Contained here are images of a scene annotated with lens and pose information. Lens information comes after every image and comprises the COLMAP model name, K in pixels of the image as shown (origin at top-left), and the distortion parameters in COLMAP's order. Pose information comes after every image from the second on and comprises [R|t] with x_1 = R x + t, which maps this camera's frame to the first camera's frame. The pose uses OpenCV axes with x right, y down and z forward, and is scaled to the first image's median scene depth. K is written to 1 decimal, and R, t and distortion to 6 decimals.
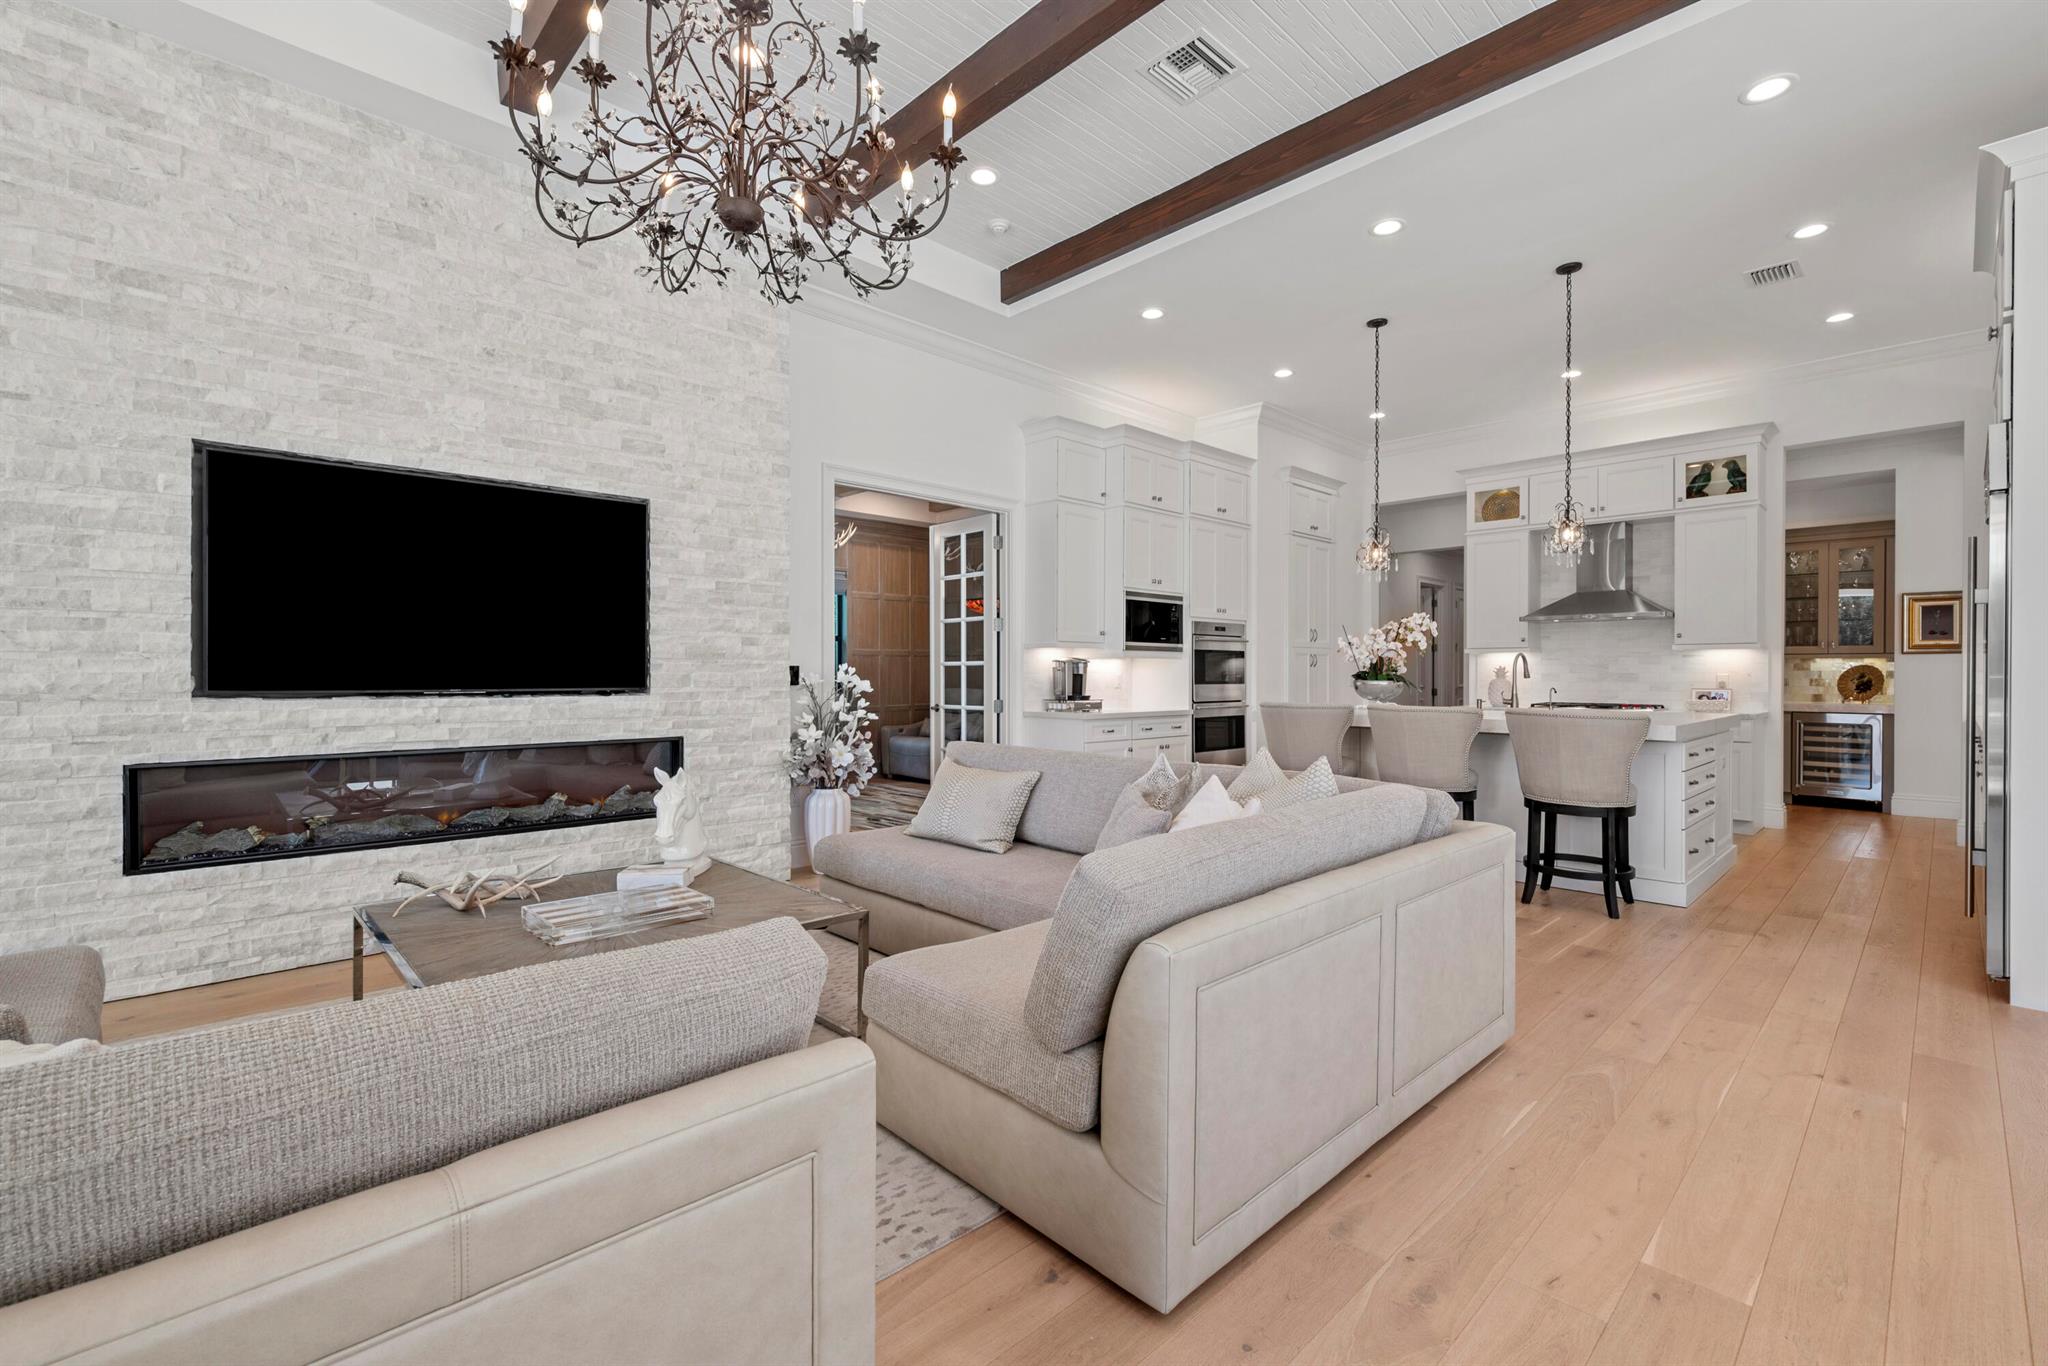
lens RADIAL K [[893.6, 0, 1015.3], [0, 893.6, 681.3], [0, 0, 1]] dist [-0.001824, -0.000952]
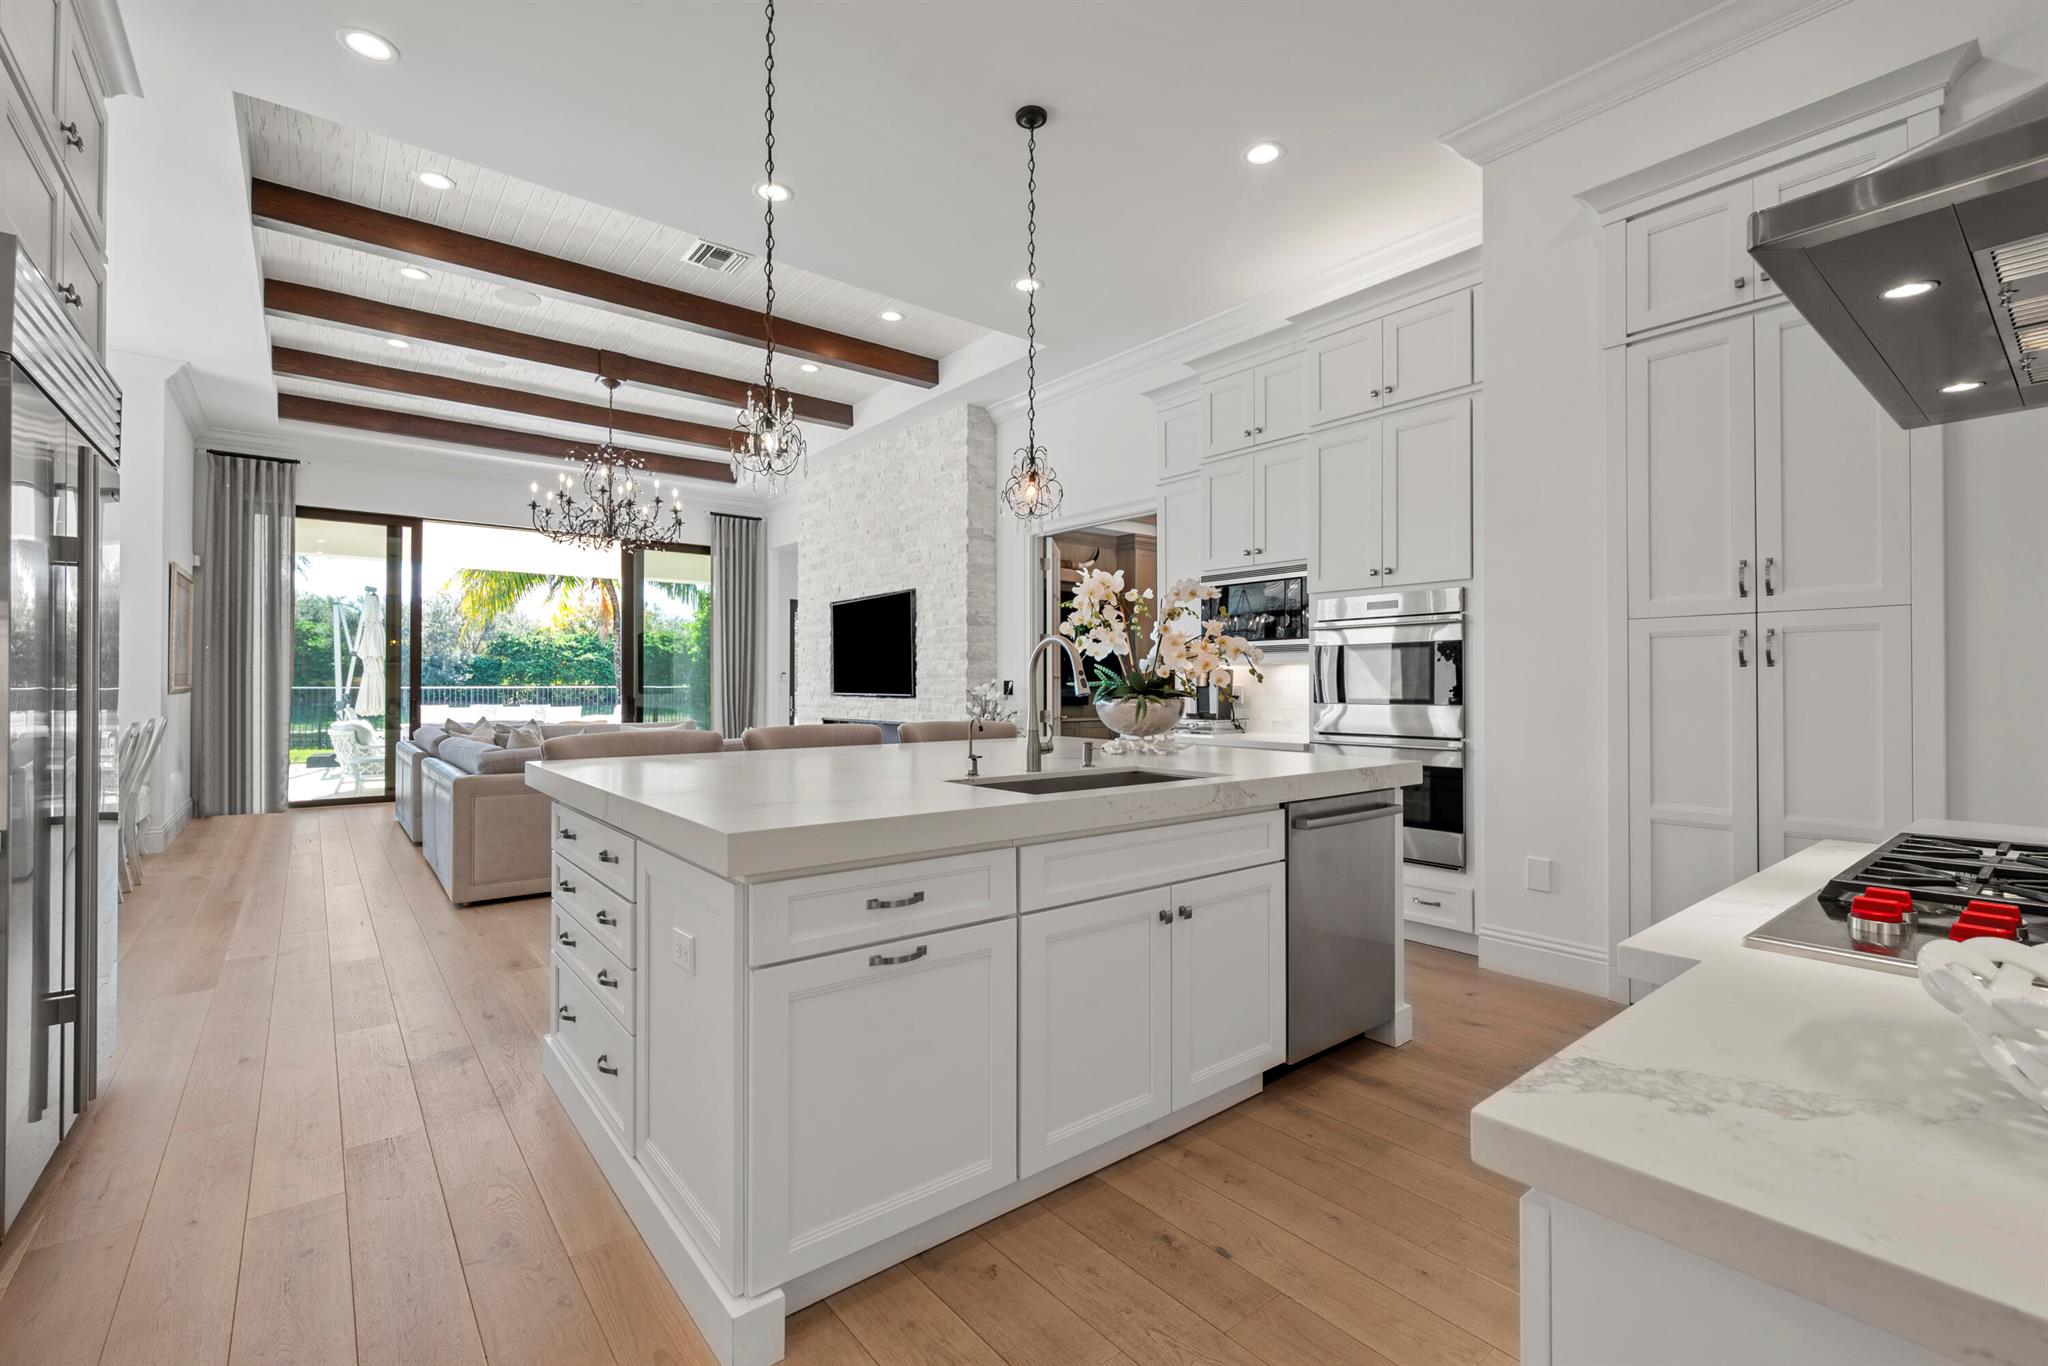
lens RADIAL K [[893.6, 0, 1034.7], [0, 893.6, 678.5], [0, 0, 1]] dist [-0.001824, -0.000952]
pose [[-0.081061, -0.010066, -0.996658, 0.814696], [-0.008251, 0.999922, -0.009428, -0.006410], [0.996675, 0.007459, -0.081137, 0.845868]]
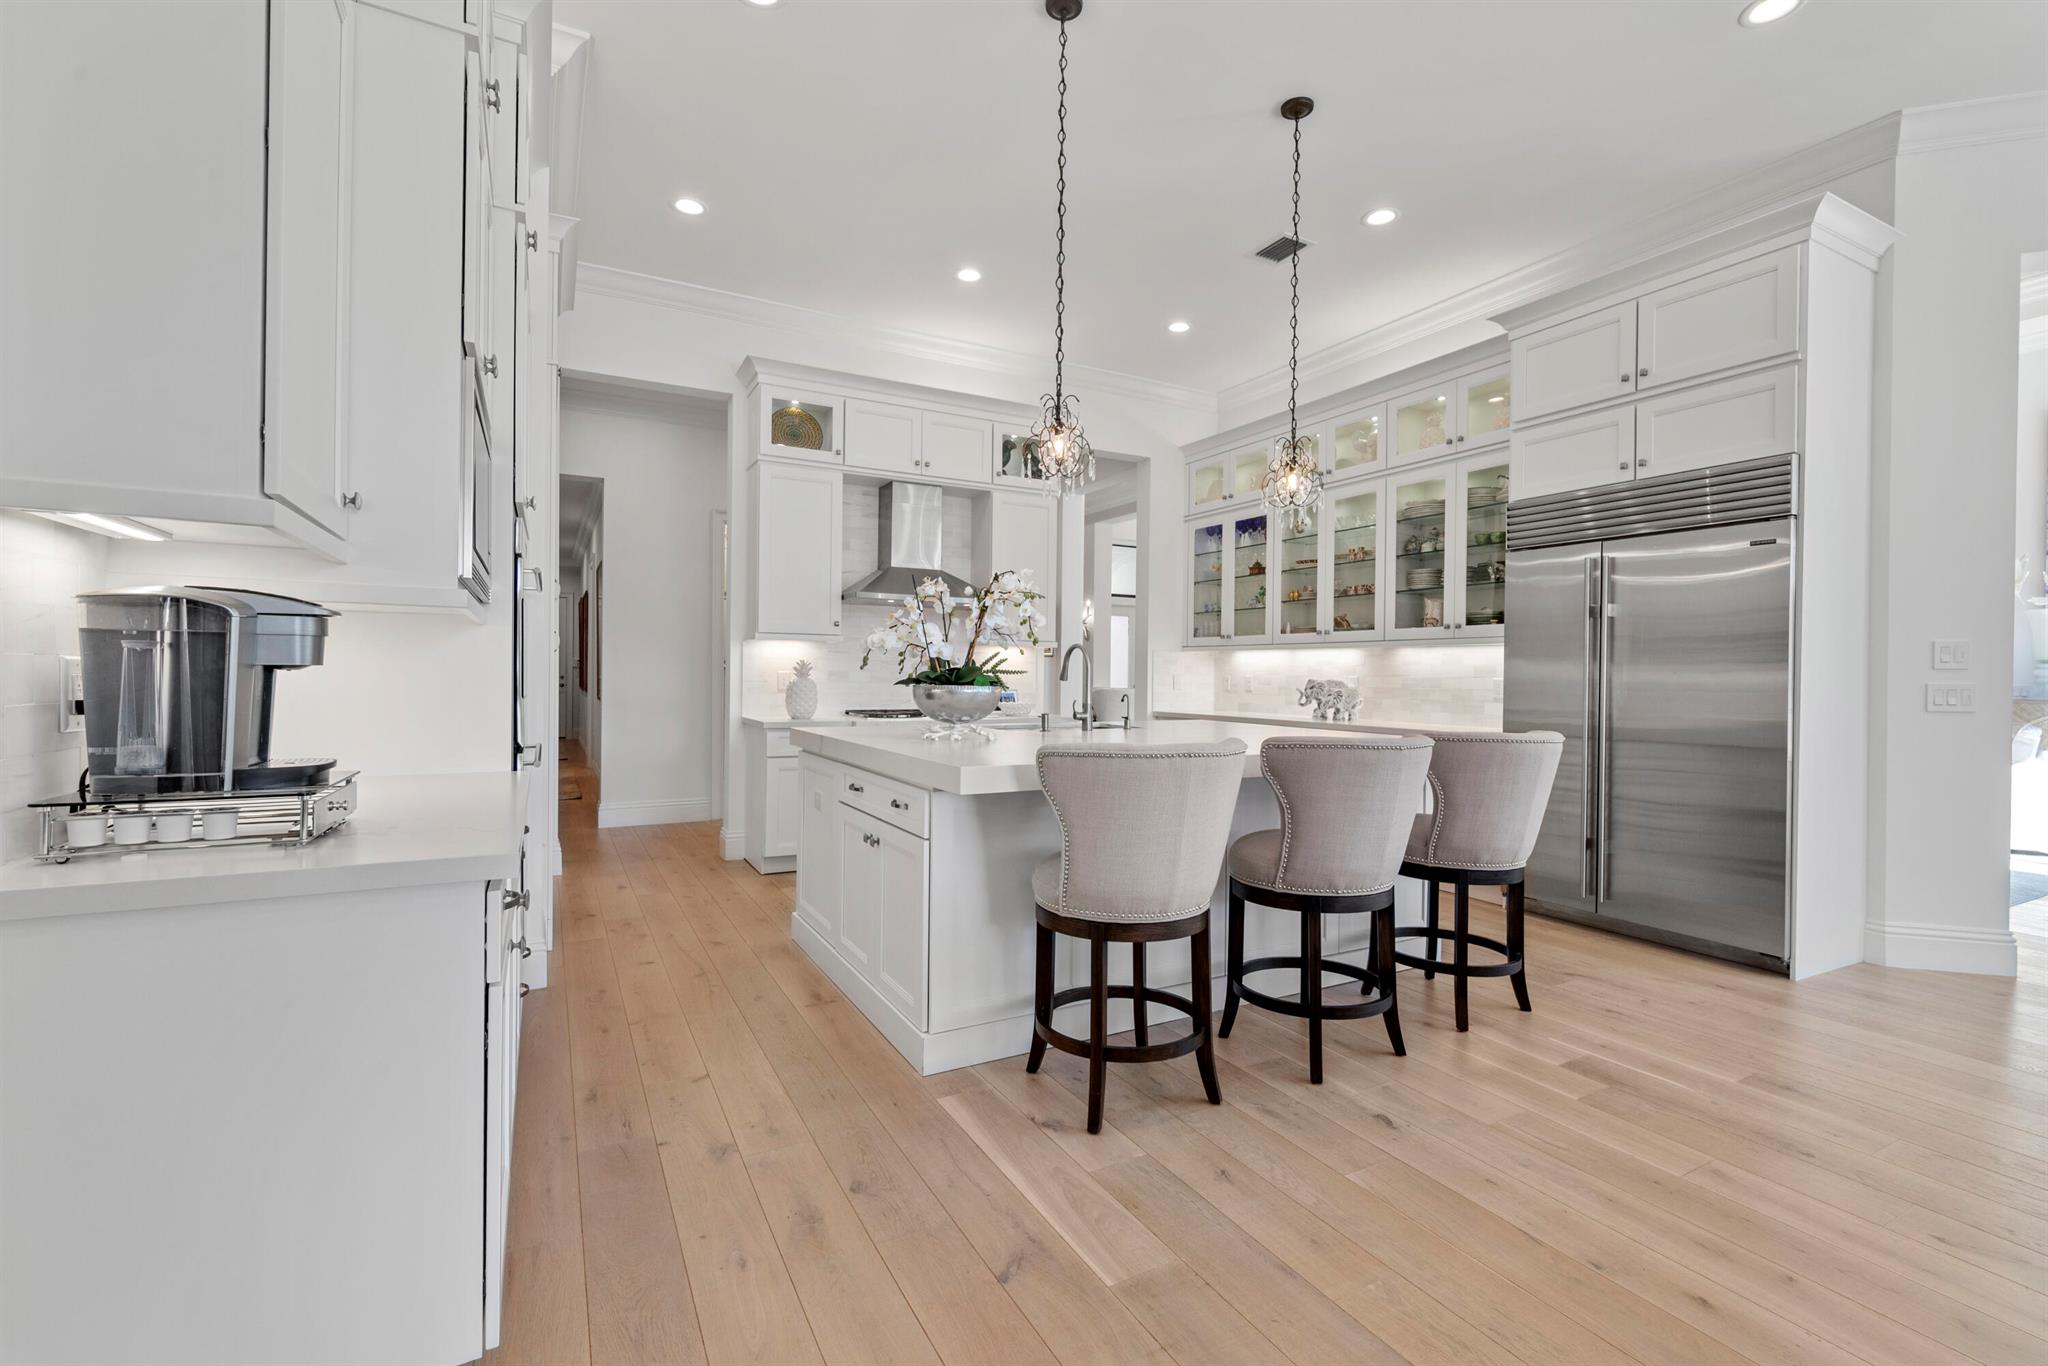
lens RADIAL K [[893.6, 0, 1033.6], [0, 893.6, 671.3], [0, 0, 1]] dist [-0.001824, -0.000952]
pose [[0.258738, 0.005493, 0.965932, -0.082646], [-0.001190, 0.999985, -0.005367, -0.005686], [-0.965947, 0.000239, 0.258741, 0.706723]]
